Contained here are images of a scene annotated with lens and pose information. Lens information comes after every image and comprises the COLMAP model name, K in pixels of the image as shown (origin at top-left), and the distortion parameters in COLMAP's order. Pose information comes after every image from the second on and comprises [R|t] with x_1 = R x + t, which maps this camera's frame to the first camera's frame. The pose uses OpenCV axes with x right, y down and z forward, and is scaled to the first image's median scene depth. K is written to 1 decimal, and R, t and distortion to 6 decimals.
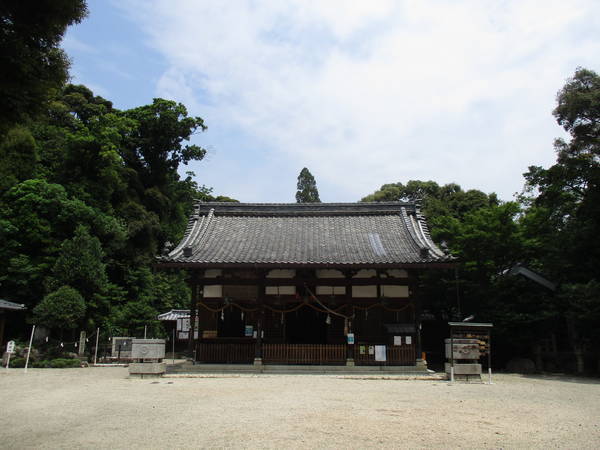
lens RADIAL K [[493.7, 0, 301.6], [0, 493.7, 225.7], [0, 0, 1]] dist [-0.039092, 0.007313]
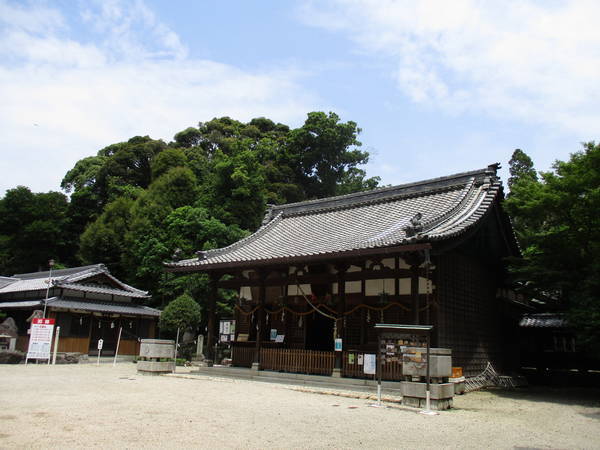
lens RADIAL K [[493.7, 0, 300.6], [0, 493.7, 223.9], [0, 0, 1]] dist [-0.039092, 0.007313]
pose [[0.805334, -0.116934, -0.581174, 0.517653], [0.101806, 0.993069, -0.058736, 0.063590], [0.584014, -0.011865, 0.811657, 0.266711]]
